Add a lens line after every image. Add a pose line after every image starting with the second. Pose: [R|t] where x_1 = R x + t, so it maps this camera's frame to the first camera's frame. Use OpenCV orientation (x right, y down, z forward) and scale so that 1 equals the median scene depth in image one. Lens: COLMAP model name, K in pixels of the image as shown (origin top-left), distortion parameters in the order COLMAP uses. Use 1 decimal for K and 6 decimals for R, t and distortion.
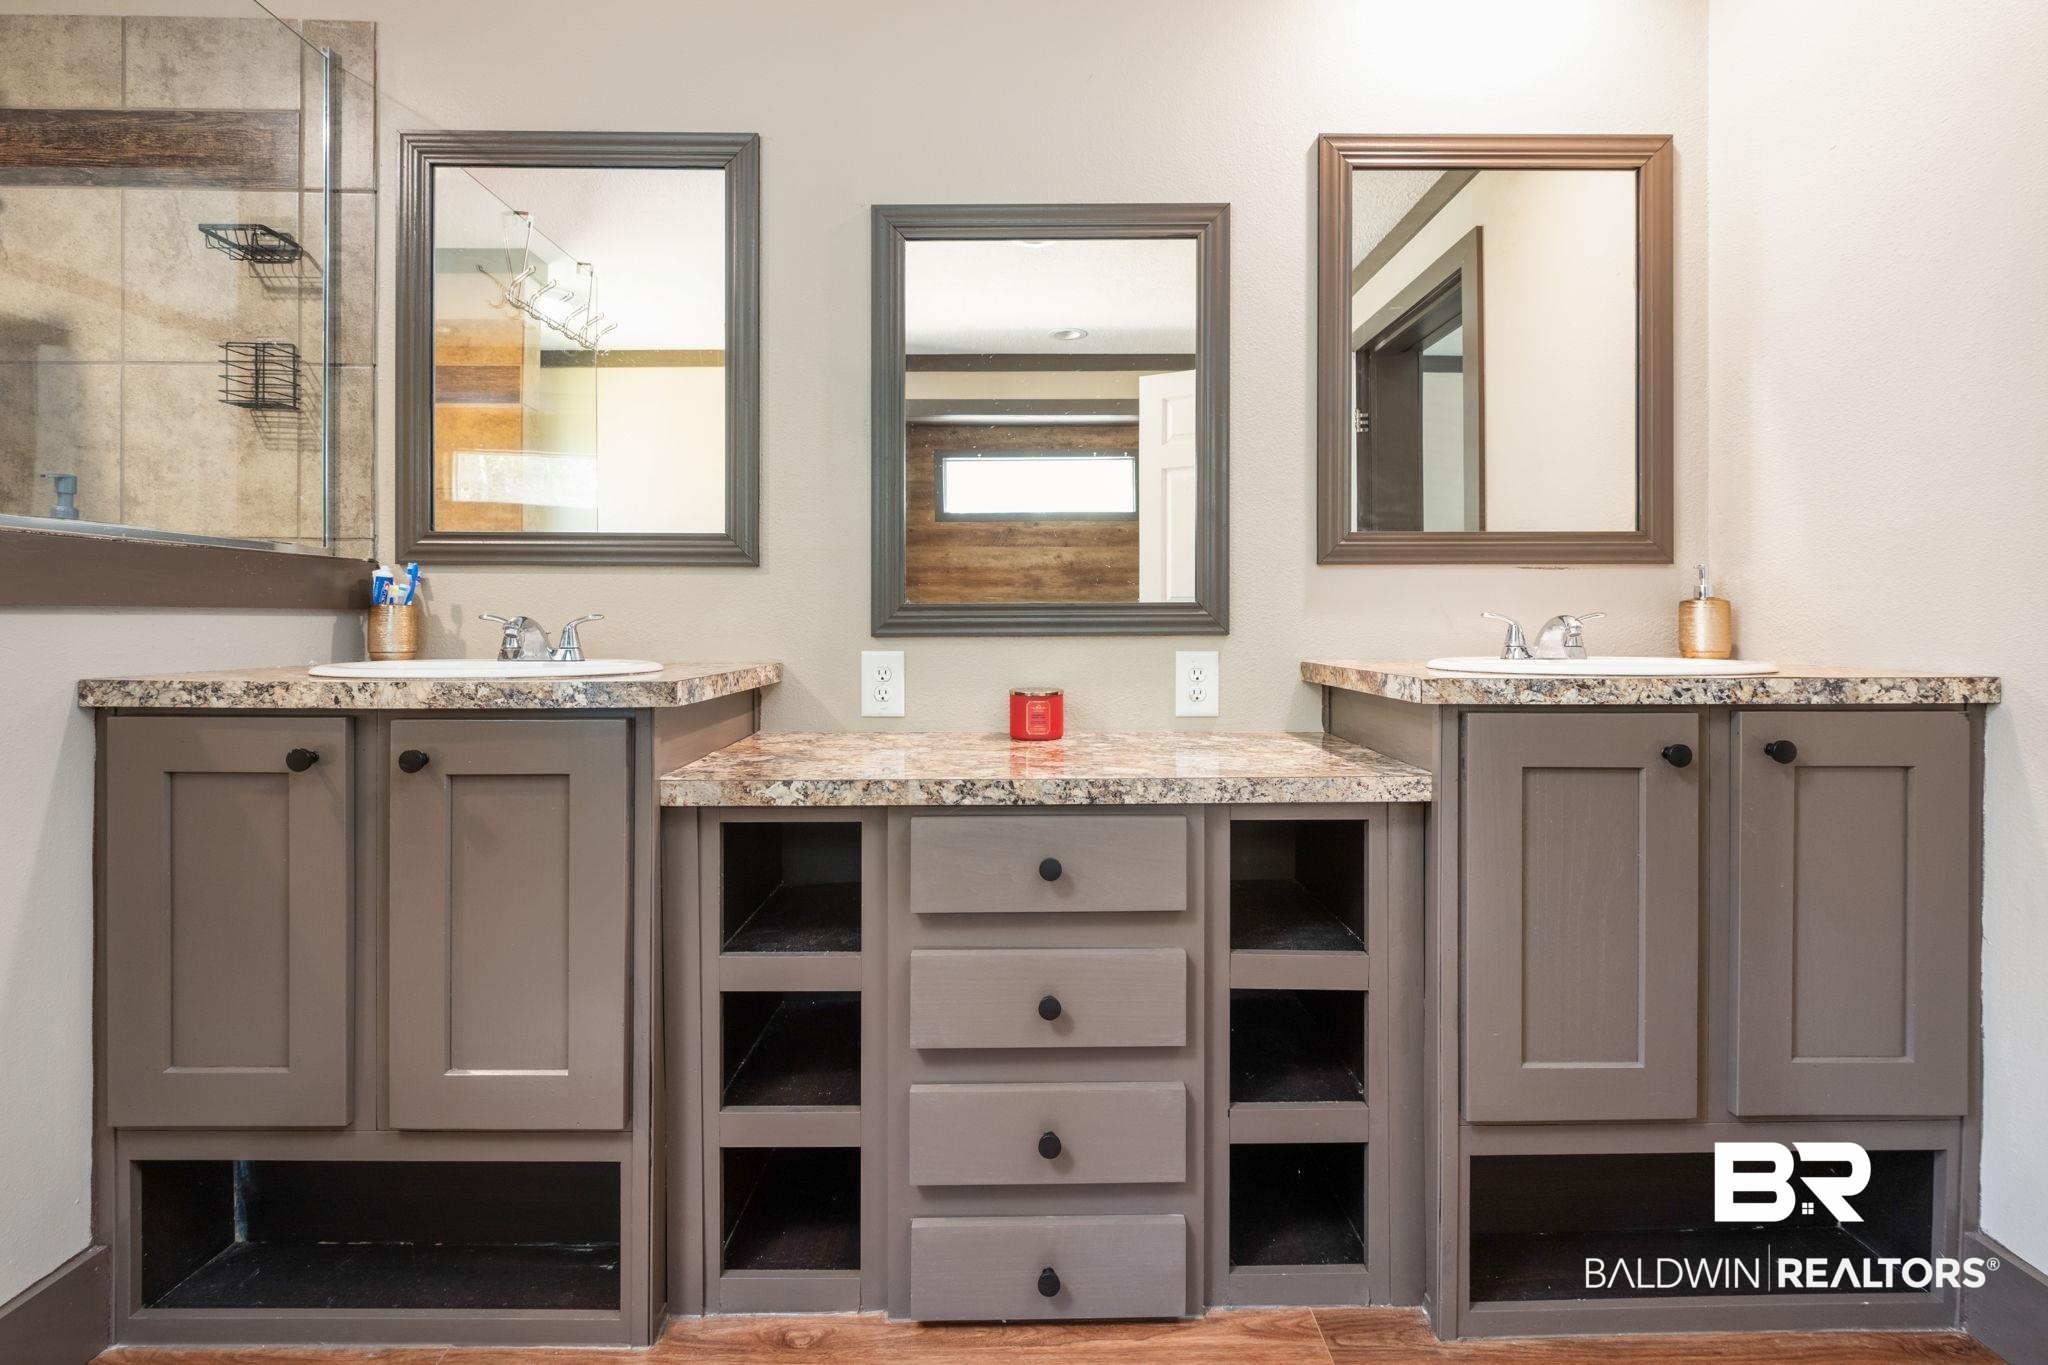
lens RADIAL K [[929.8, 0, 1043.2], [0, 929.8, 625.1], [0, 0, 1]] dist [-0.006061, -0.001083]
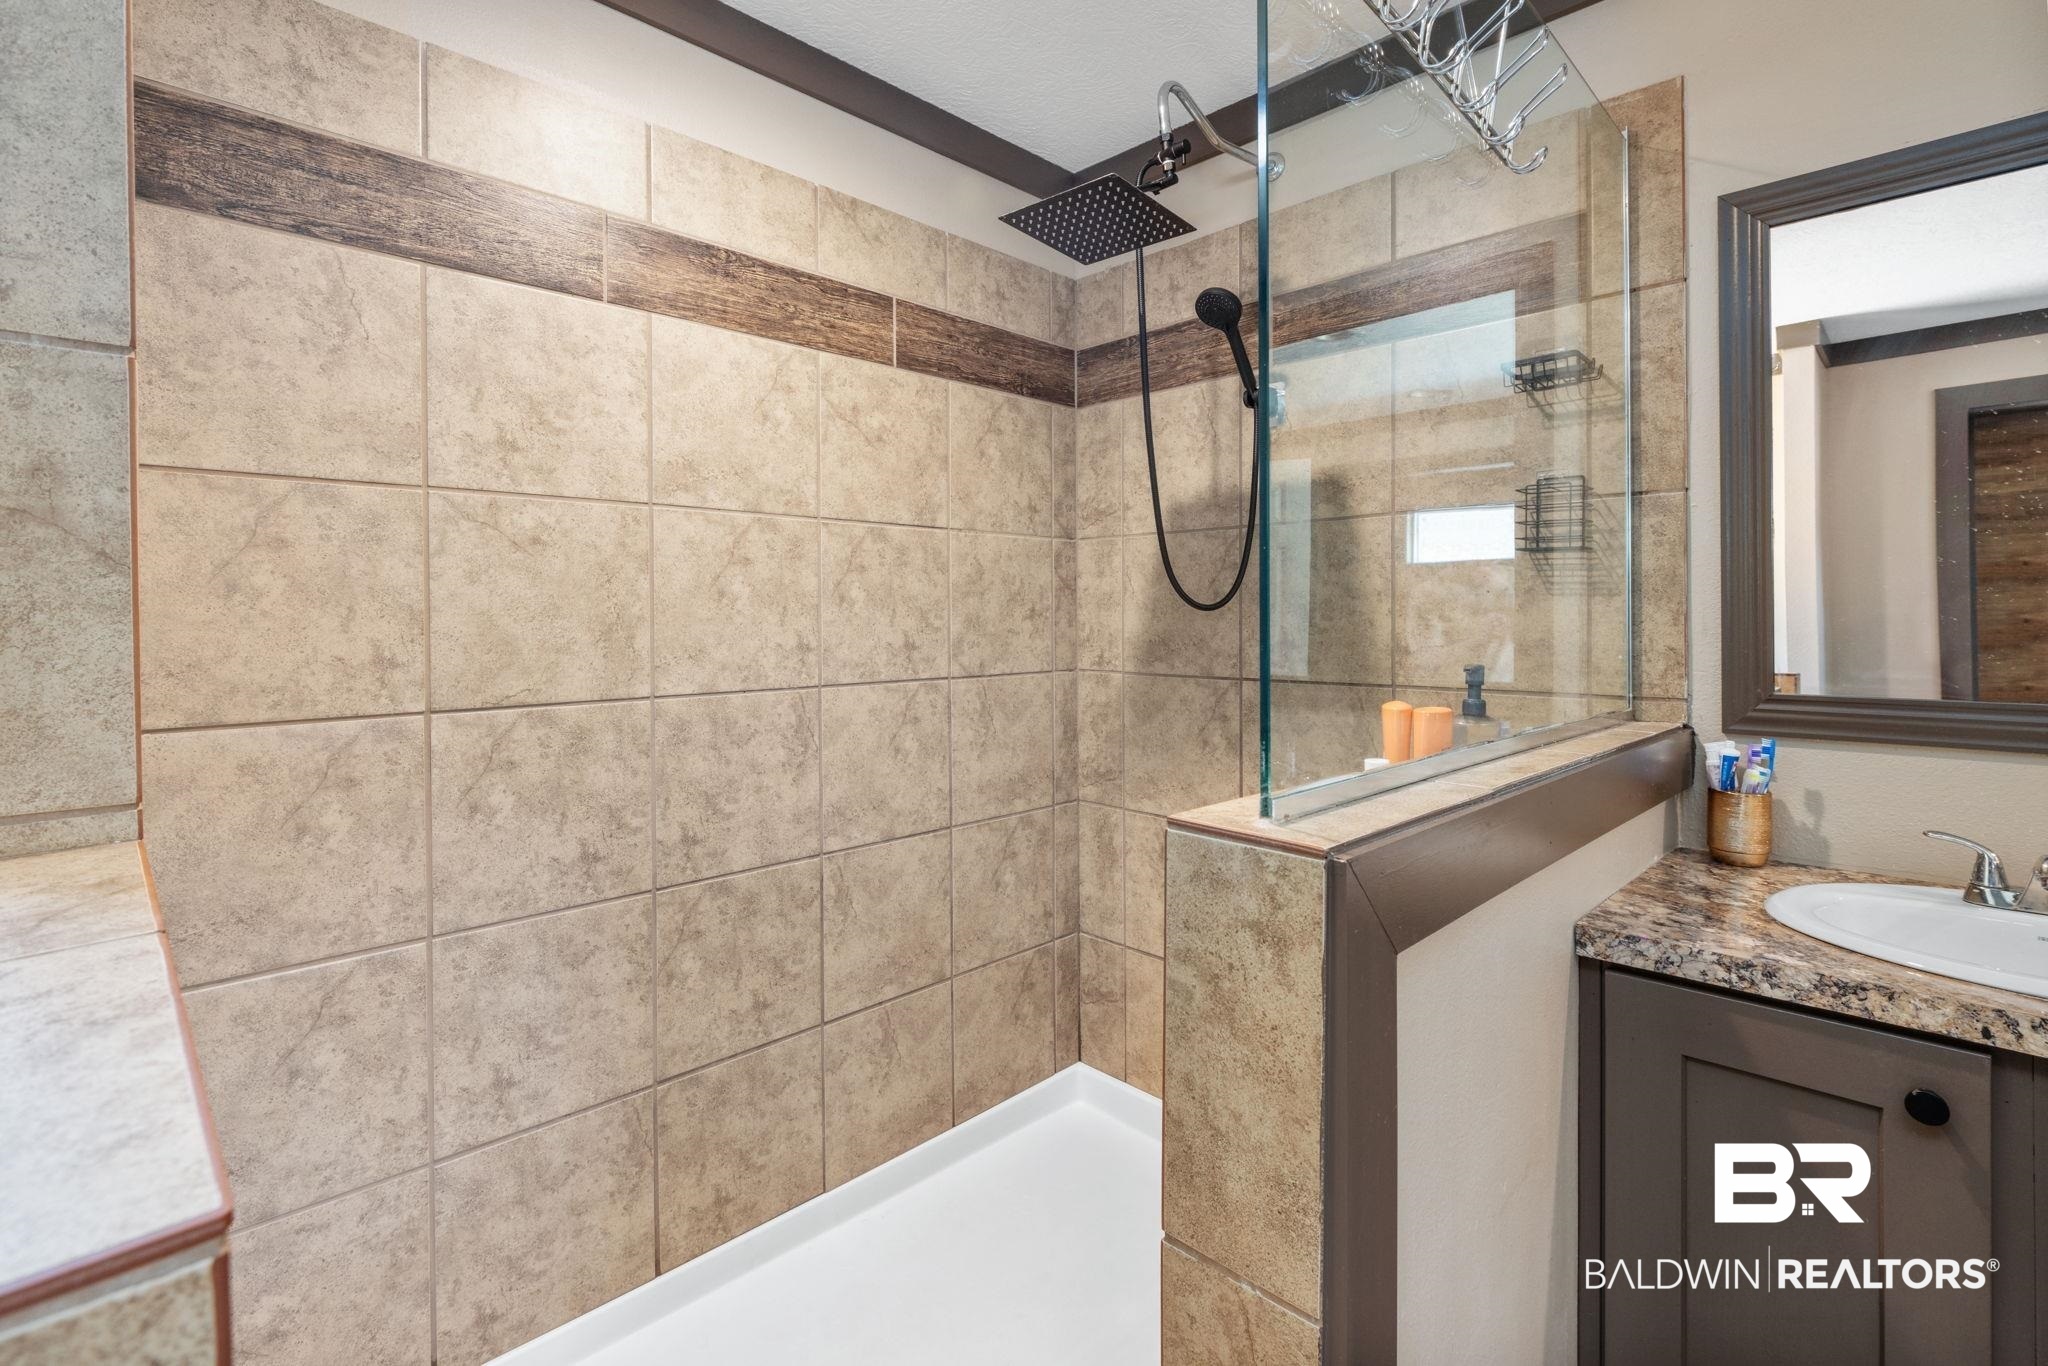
lens RADIAL K [[929.8, 0, 1040.1], [0, 929.8, 620.6], [0, 0, 1]] dist [-0.006061, -0.001083]
pose [[0.704319, -0.006919, -0.709850, -0.551927], [-0.002725, 0.999919, -0.012450, -0.153875], [0.709878, 0.010703, 0.704243, 0.010879]]
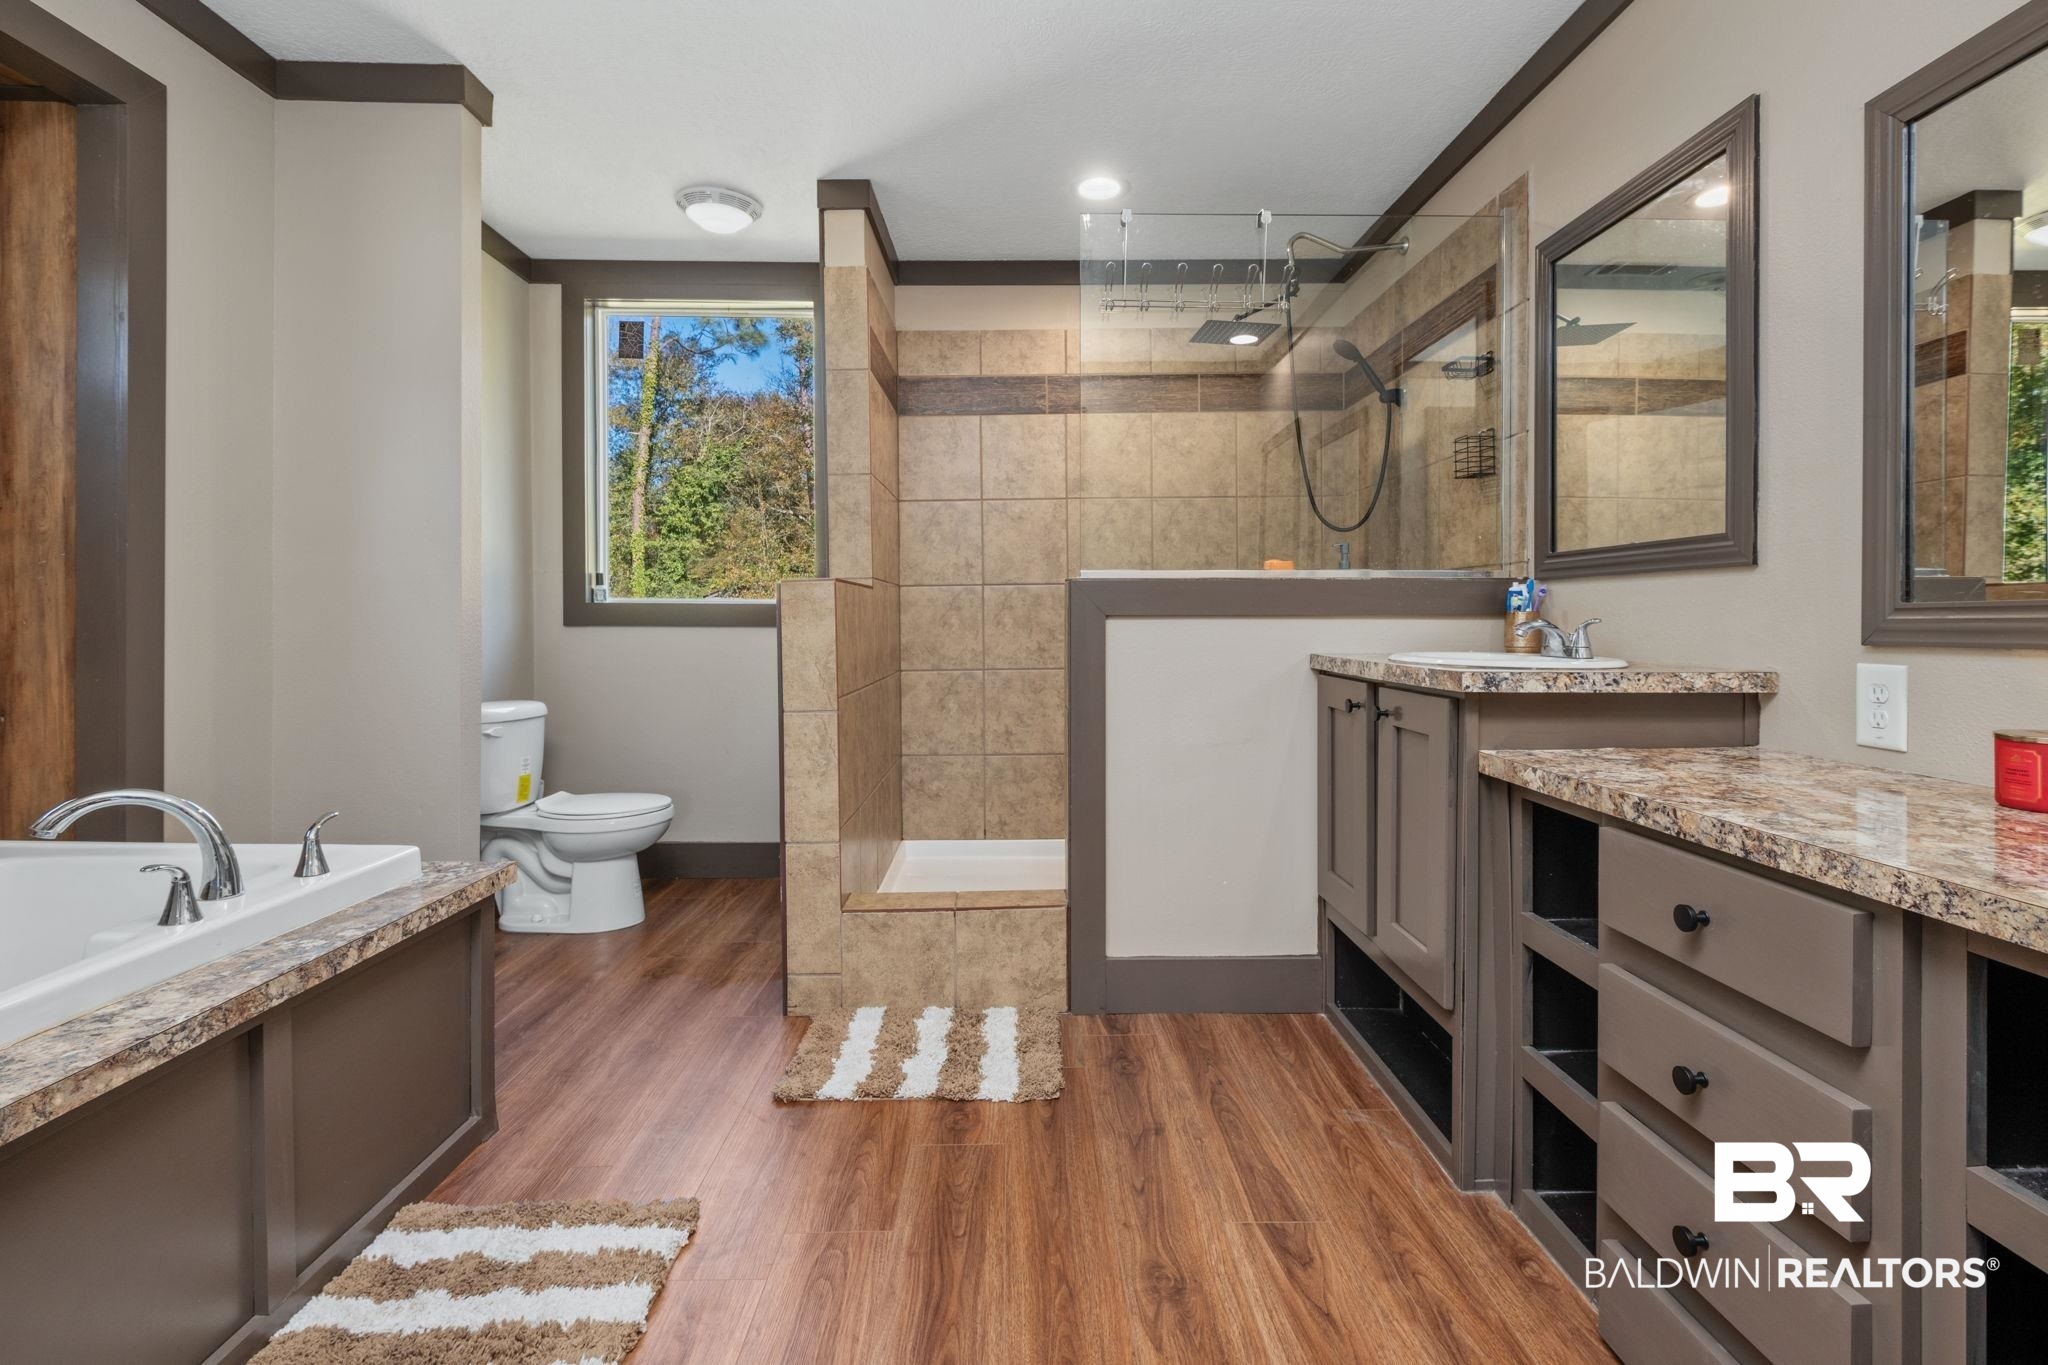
lens RADIAL K [[929.8, 0, 1040.4], [0, 929.8, 620.9], [0, 0, 1]] dist [-0.006061, -0.001083]
pose [[0.020099, 0.001303, -0.999797, 0.614415], [-0.003677, 0.999992, 0.001230, -0.006327], [0.999791, 0.003651, 0.020103, 0.284057]]
